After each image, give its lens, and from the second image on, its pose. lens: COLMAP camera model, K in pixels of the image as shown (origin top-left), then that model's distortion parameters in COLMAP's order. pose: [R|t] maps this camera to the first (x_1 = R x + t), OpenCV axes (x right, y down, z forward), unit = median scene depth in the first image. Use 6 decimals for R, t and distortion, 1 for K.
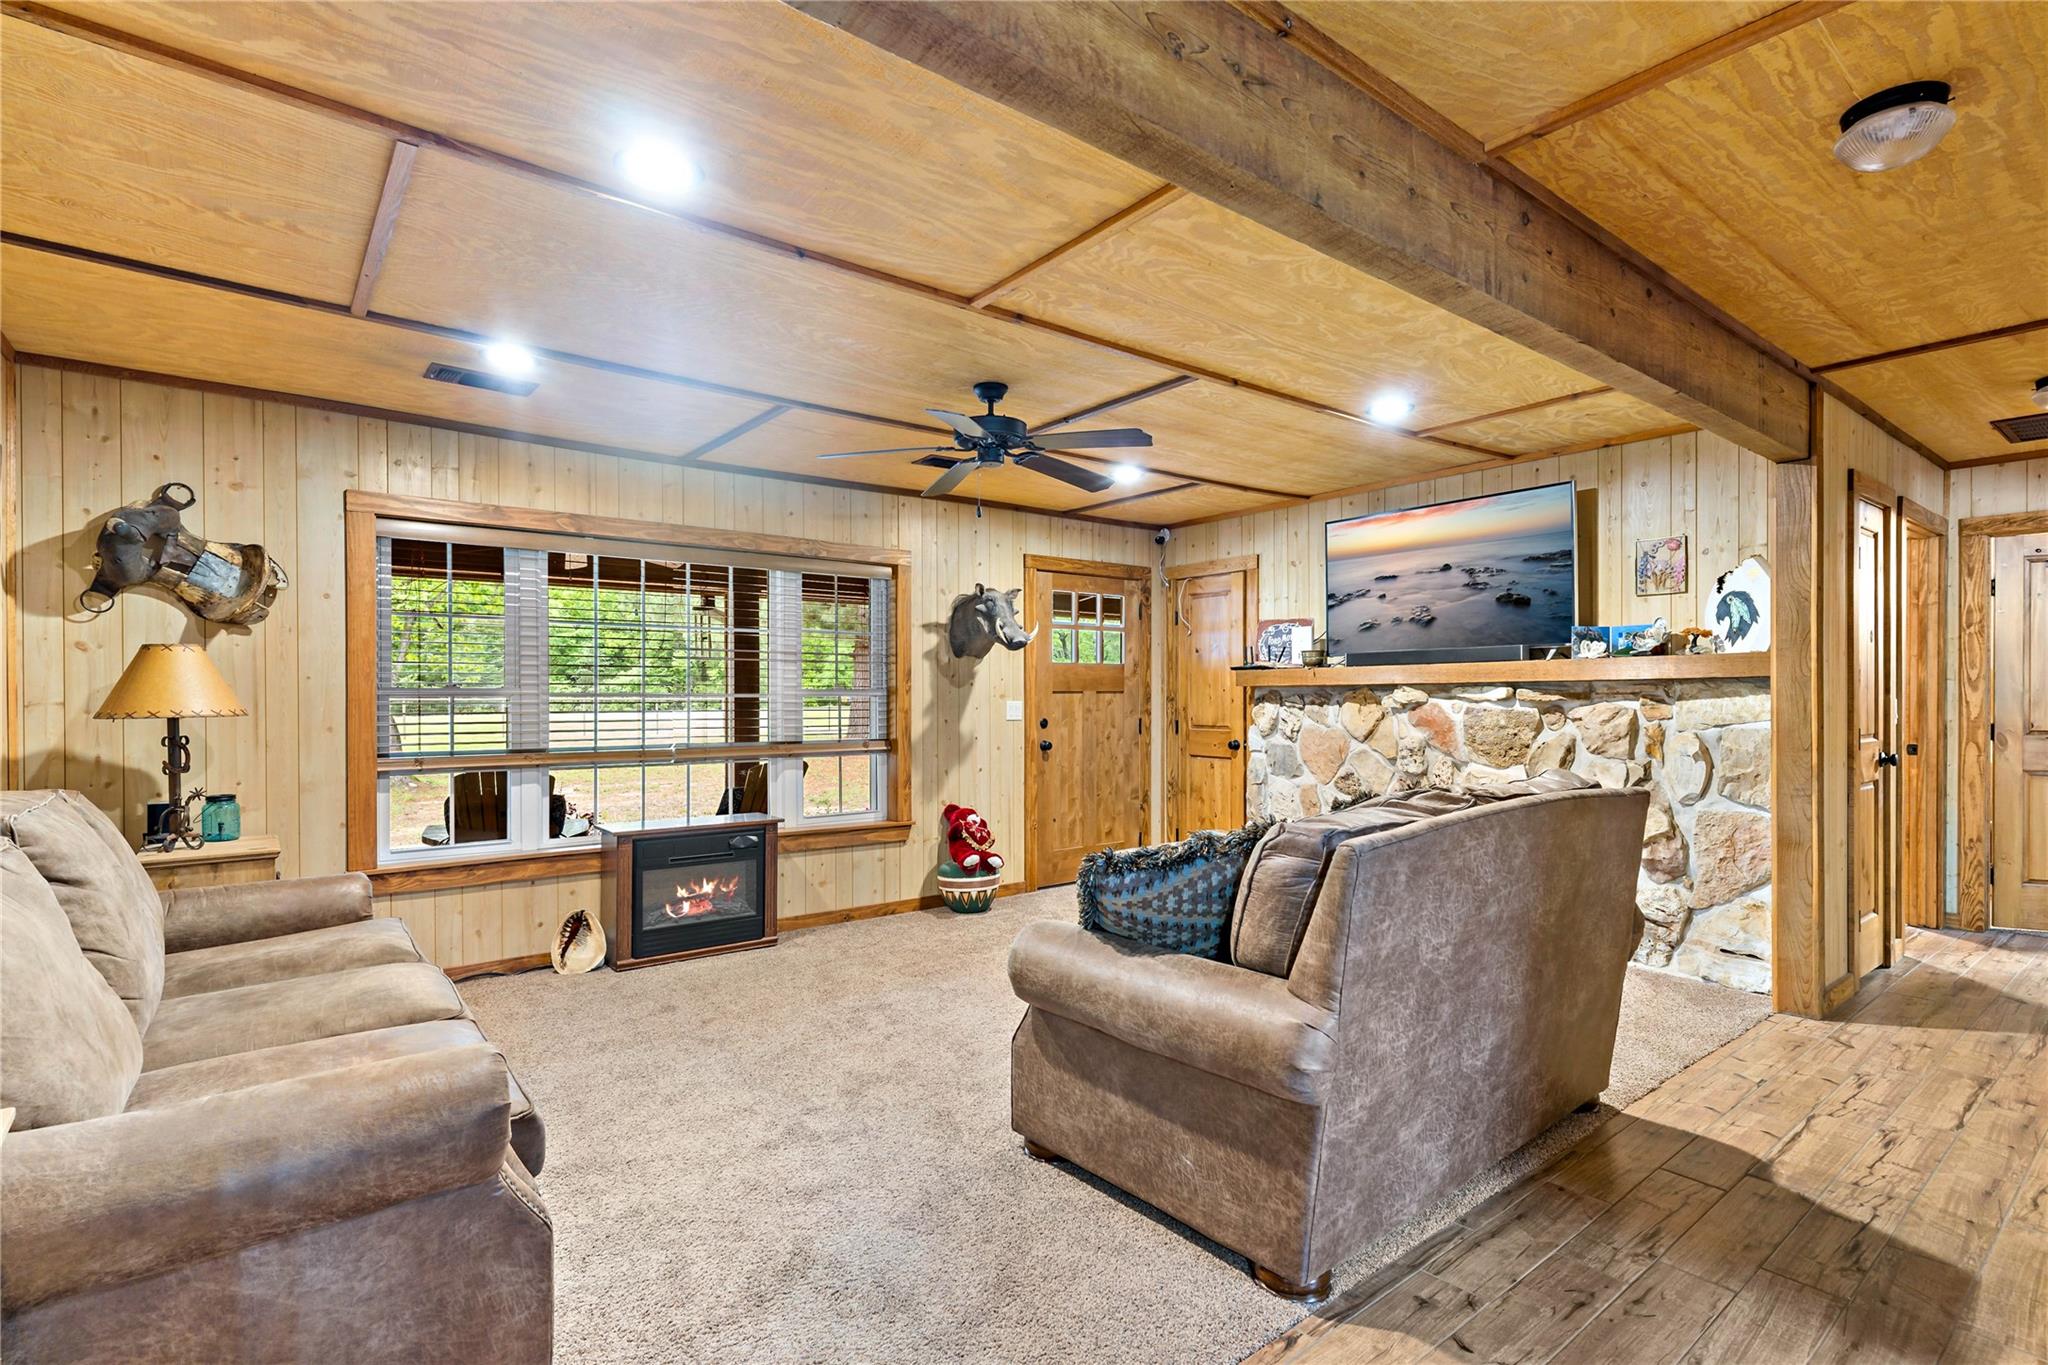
lens RADIAL K [[980.0, 0, 1017.9], [0, 980.0, 693.9], [0, 0, 1]] dist [0.001929, 0.000900]
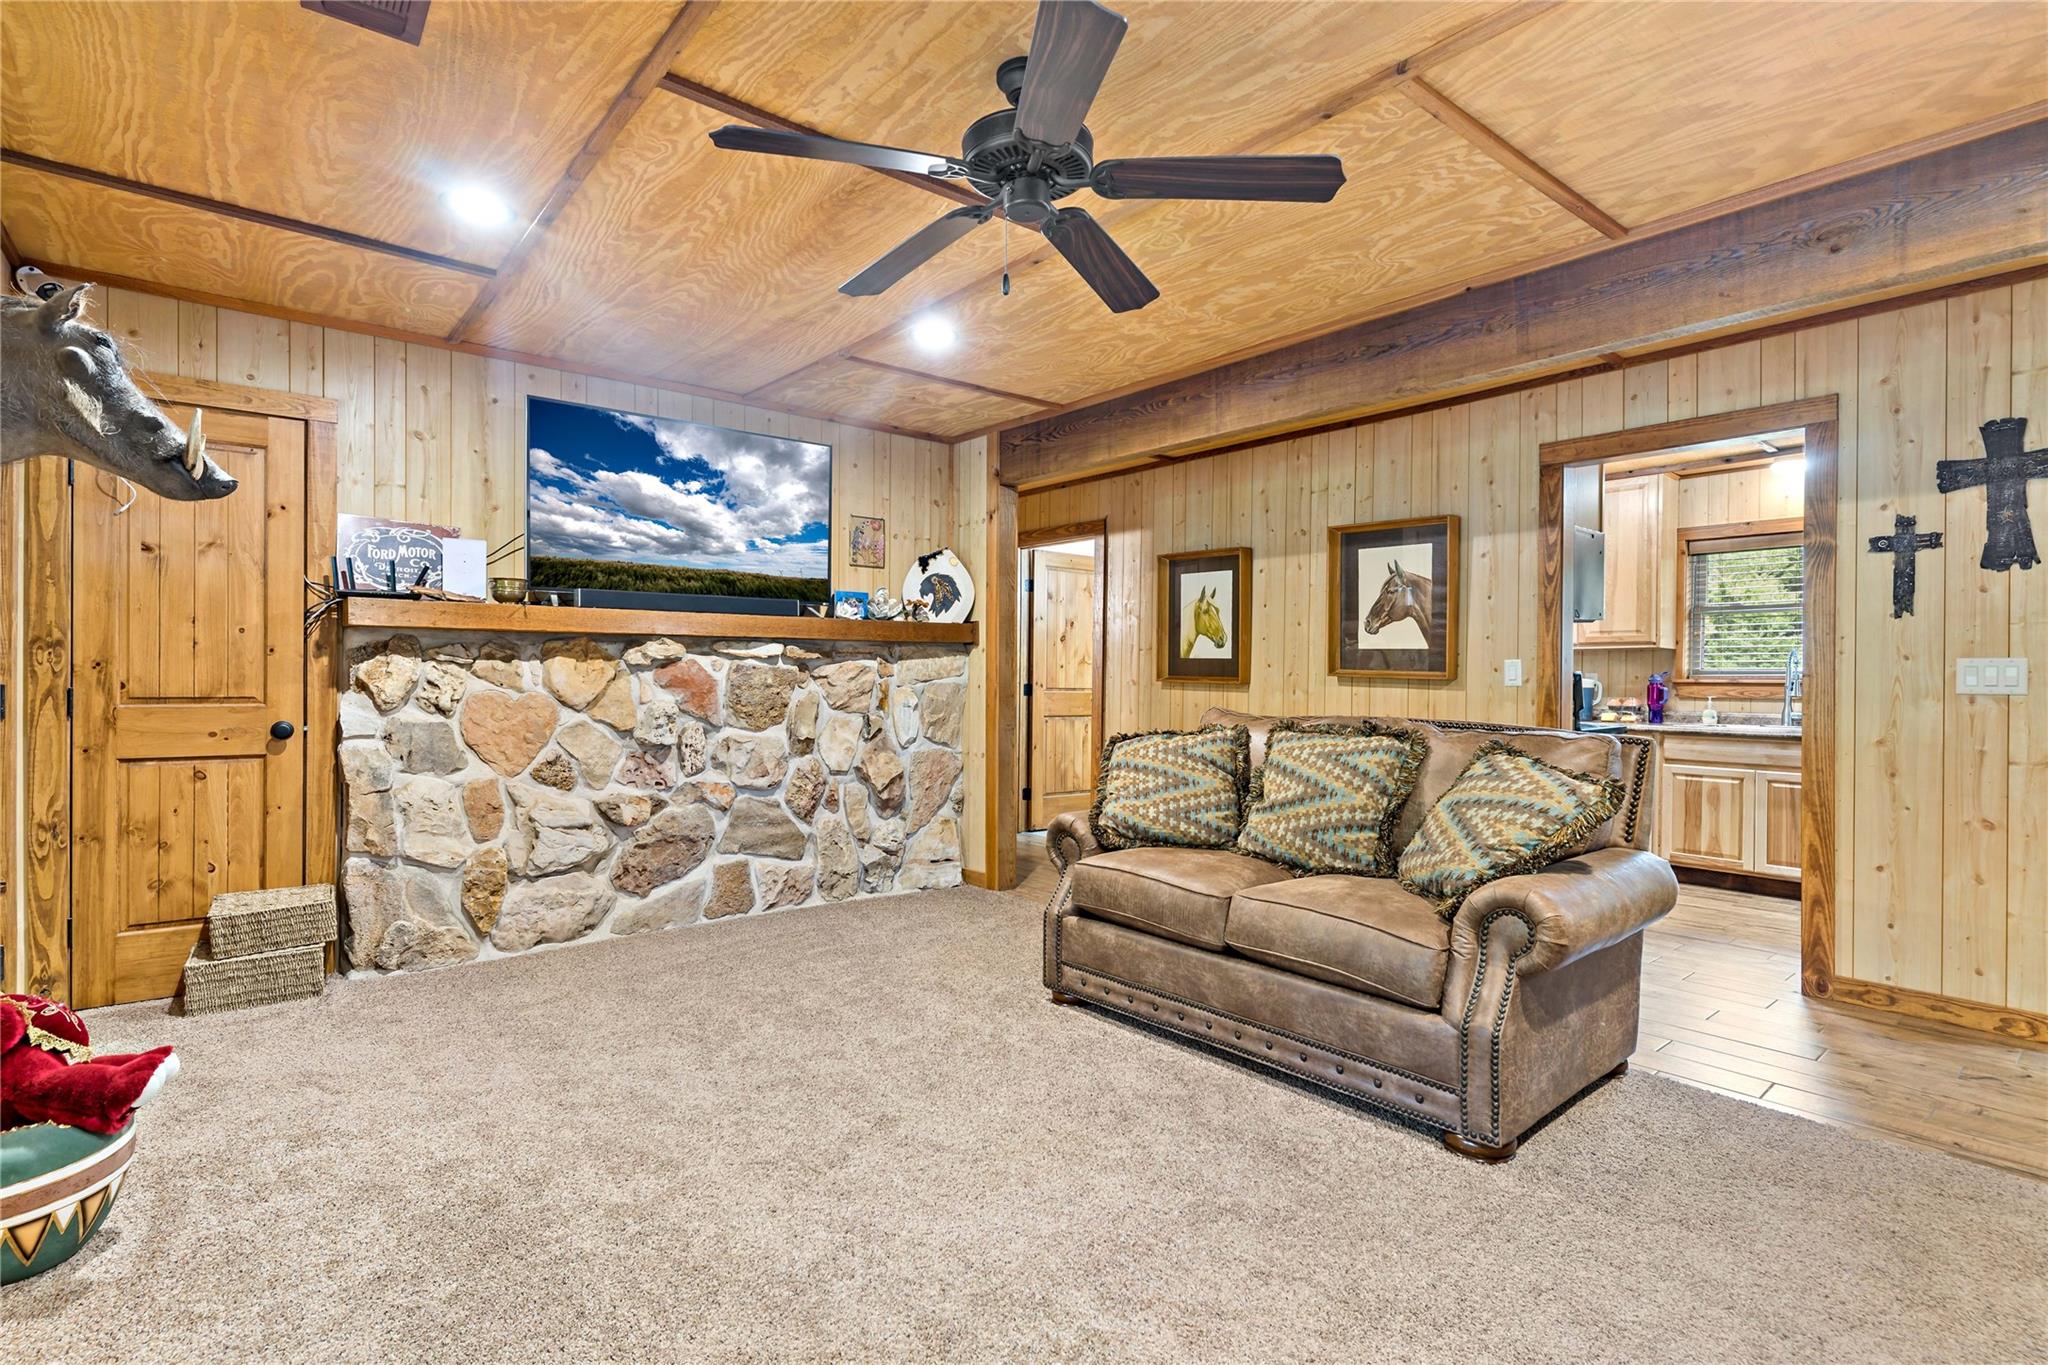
lens RADIAL K [[980.0, 0, 1055.1], [0, 980.0, 680.4], [0, 0, 1]] dist [0.001929, 0.000900]
pose [[-0.037044, -0.000875, 0.999313, -0.480137], [-0.007965, 0.999968, 0.000580, 0.027604], [-0.999282, -0.007938, -0.037050, 0.813259]]
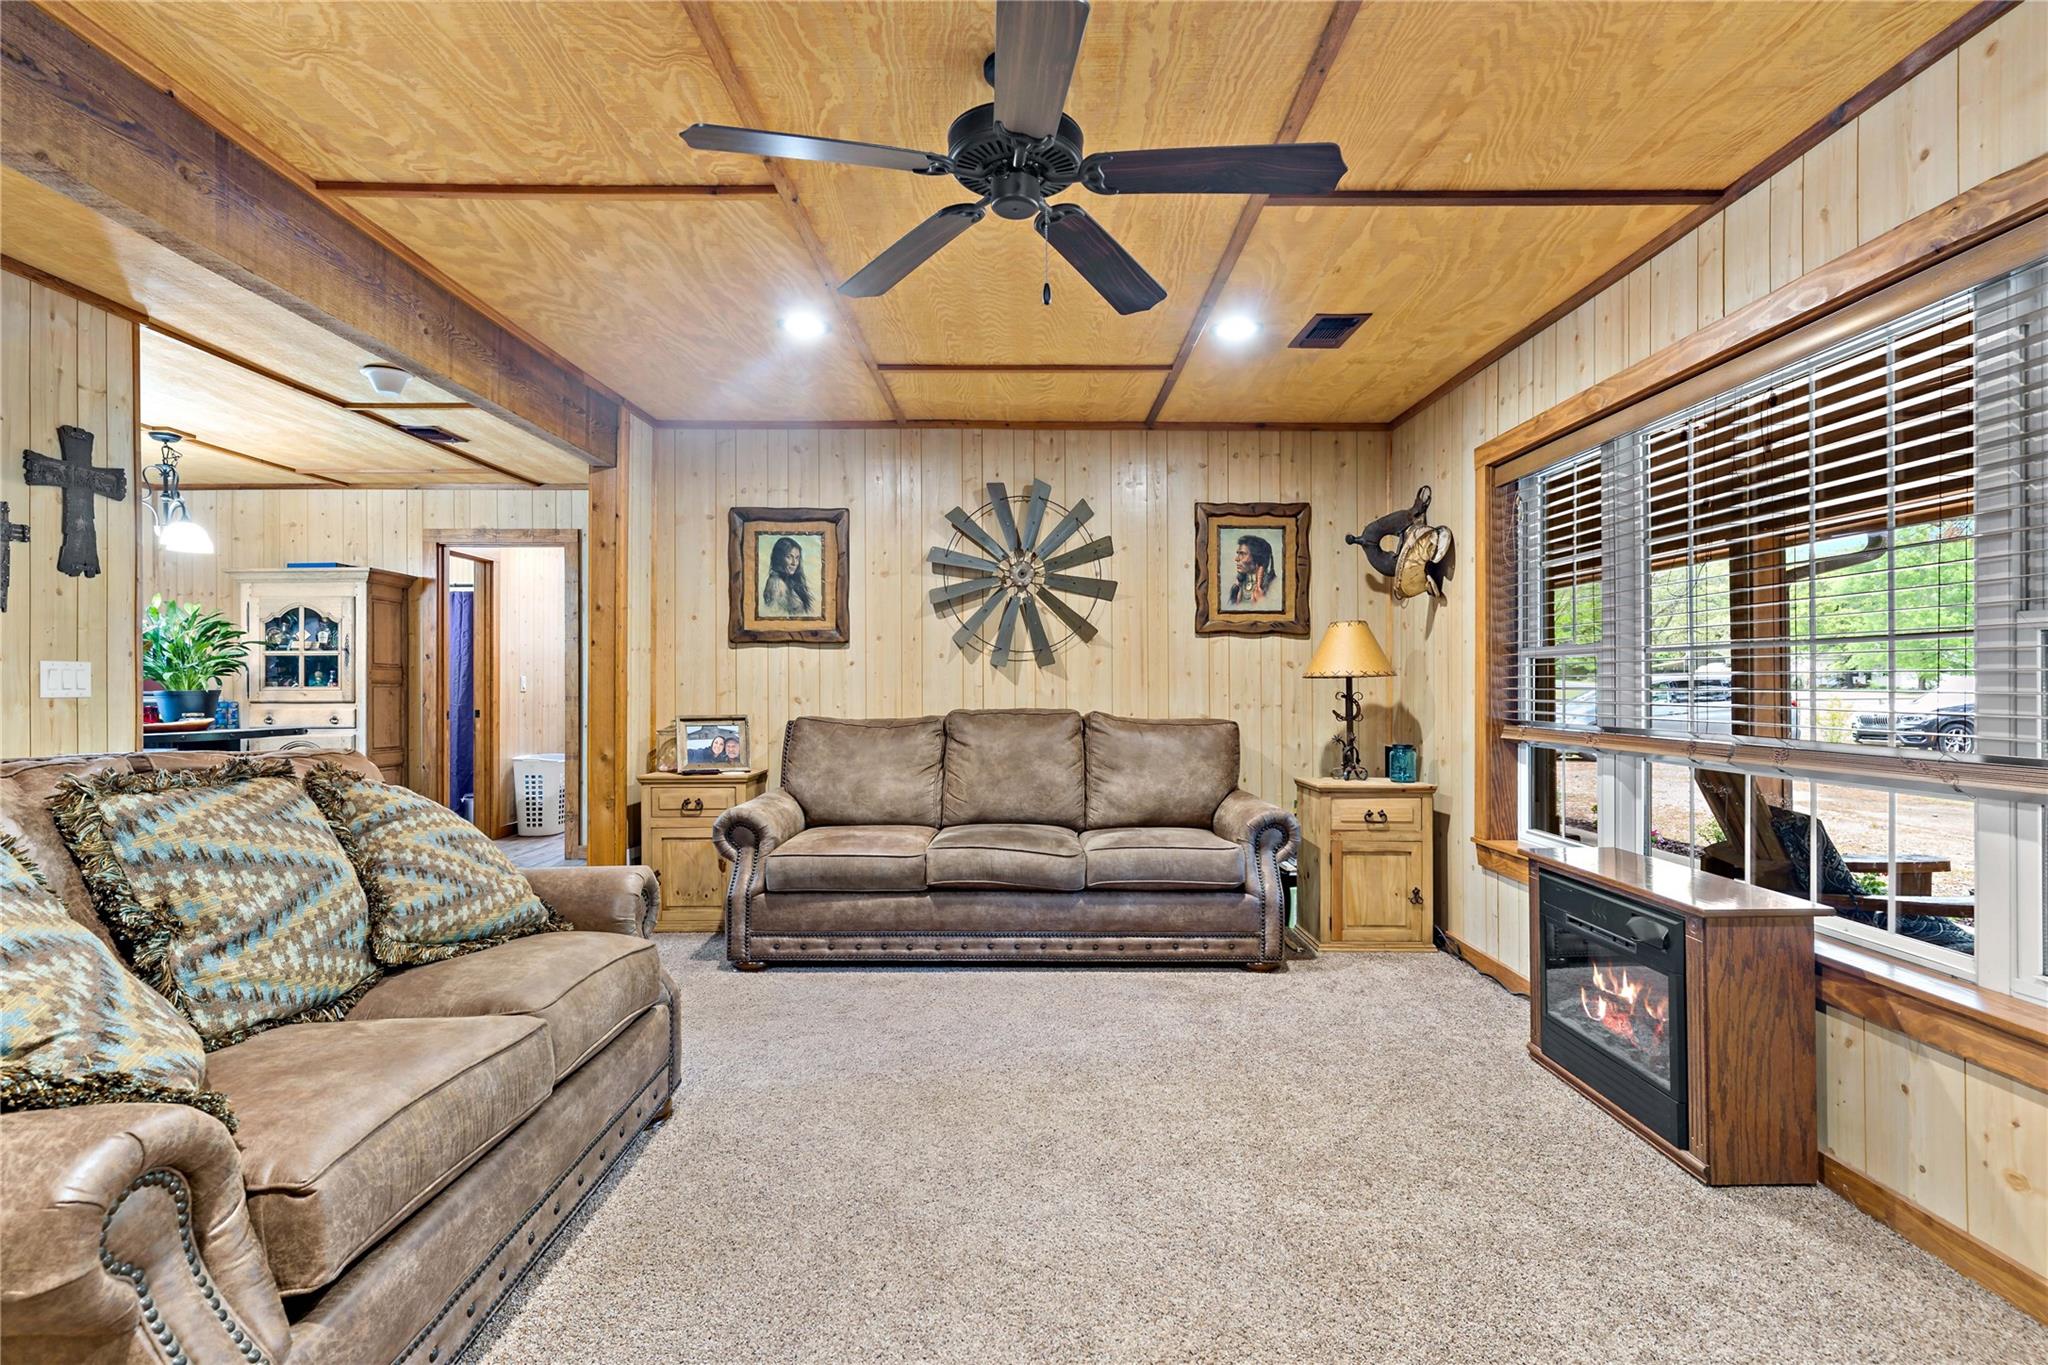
lens RADIAL K [[980.0, 0, 1021.4], [0, 980.0, 677.9], [0, 0, 1]] dist [0.001929, 0.000900]
pose [[-0.620492, -0.003023, -0.784207, 0.324866], [0.004318, 0.999964, -0.007271, 0.026174], [0.784201, -0.007898, -0.620457, 1.090724]]
